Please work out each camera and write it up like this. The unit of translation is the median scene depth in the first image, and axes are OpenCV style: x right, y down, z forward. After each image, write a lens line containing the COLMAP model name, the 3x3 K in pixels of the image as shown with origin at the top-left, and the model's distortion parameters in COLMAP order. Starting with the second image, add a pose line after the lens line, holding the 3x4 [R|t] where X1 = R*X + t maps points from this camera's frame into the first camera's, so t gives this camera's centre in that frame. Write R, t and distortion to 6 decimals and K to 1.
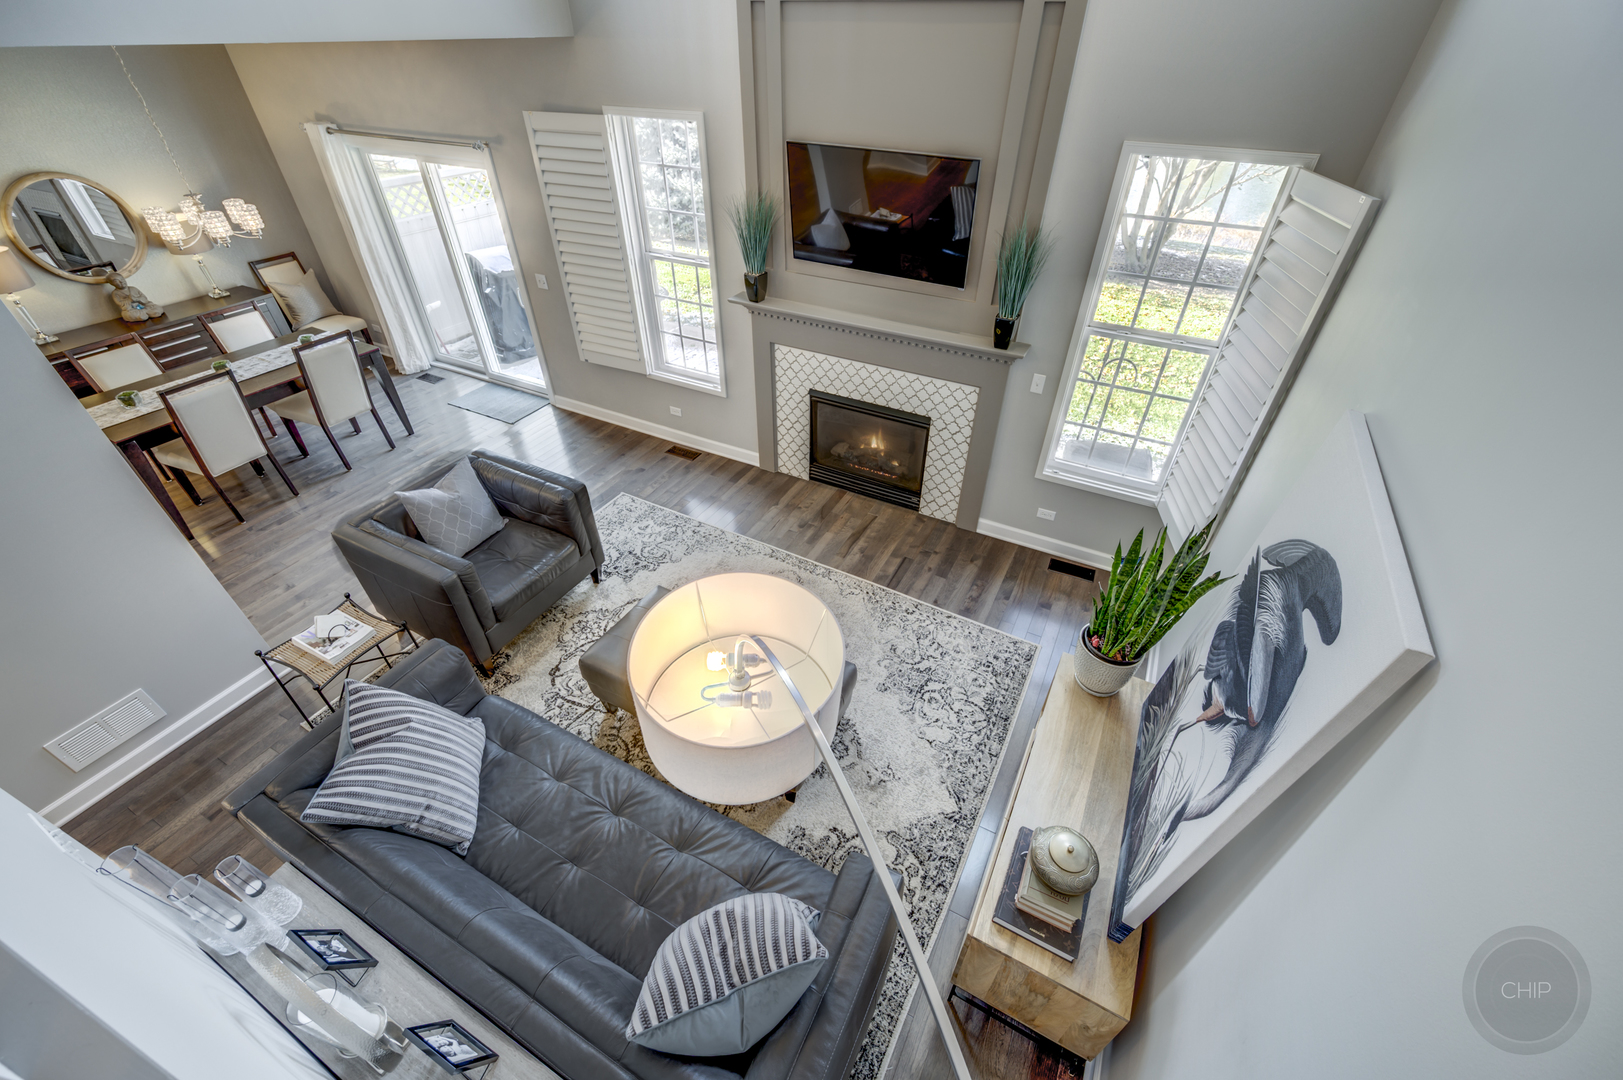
lens RADIAL K [[645.3, 0, 810.1], [0, 645.3, 536.7], [0, 0, 1]] dist [0.000391, 0.000089]
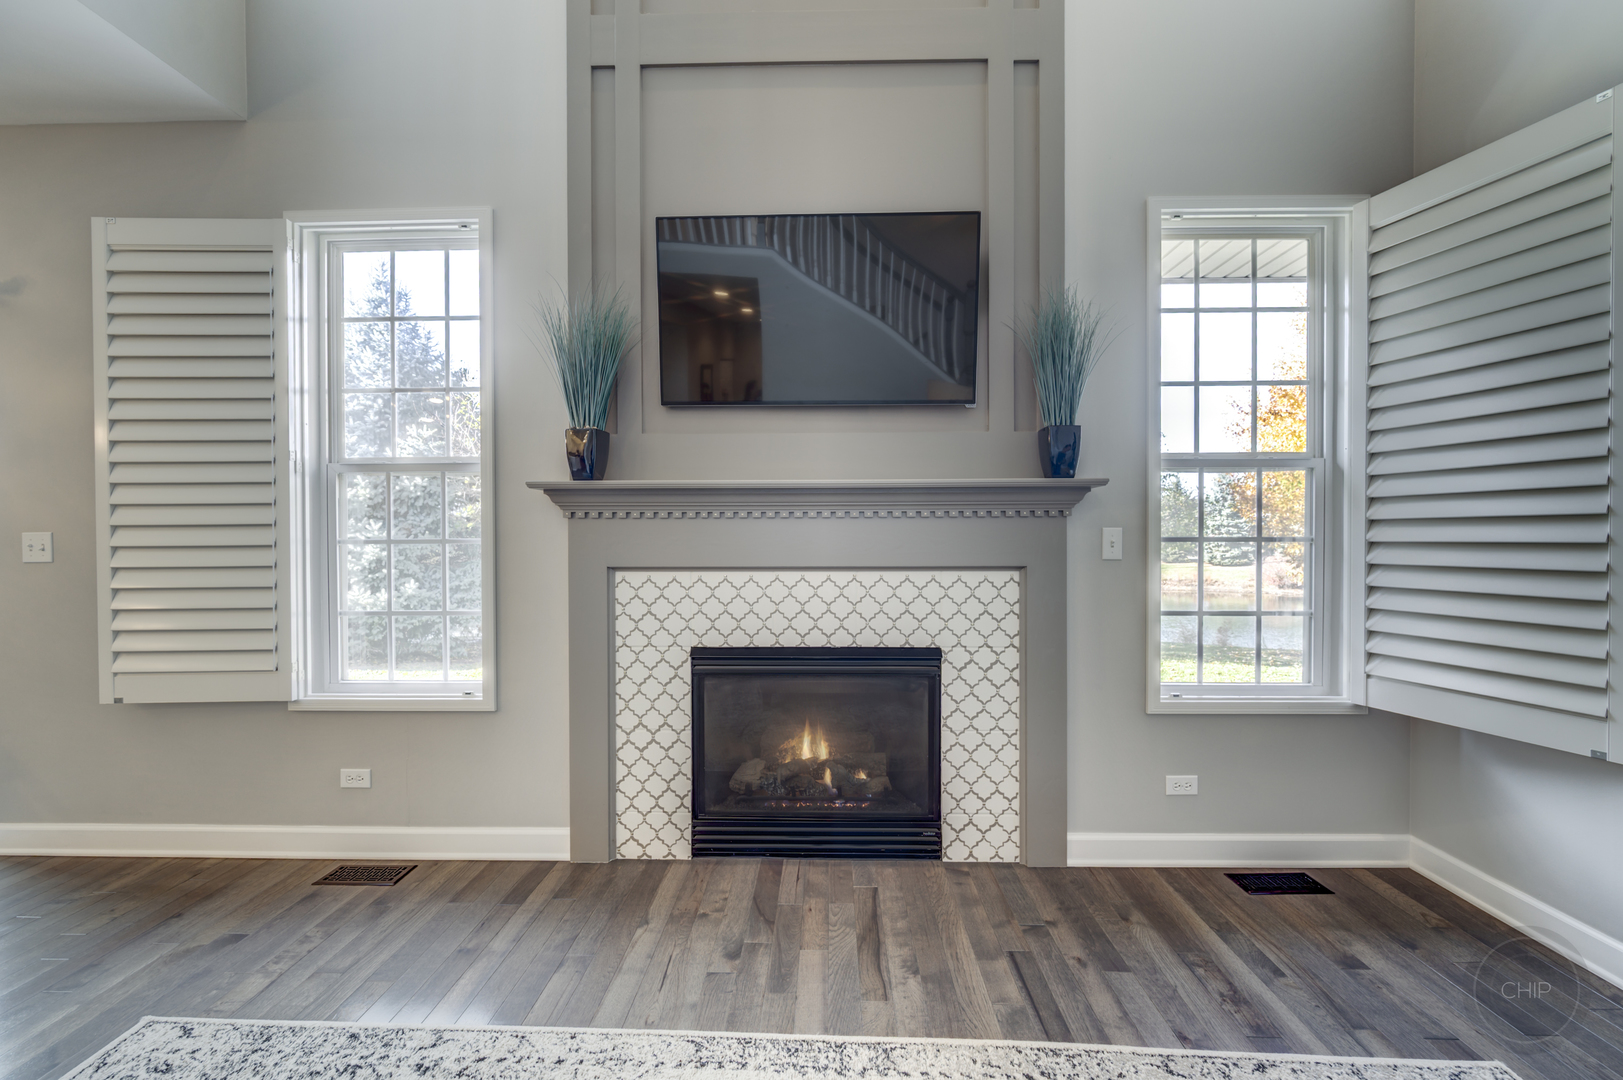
lens RADIAL K [[663.8, 0, 812.8], [0, 663.8, 537.6], [0, 0, 1]] dist [0.002564, -0.000495]
pose [[0.896376, -0.009428, 0.443194, -0.145280], [0.280606, 0.786042, -0.550815, 0.020258], [-0.343176, 0.618101, 0.707235, 0.529556]]
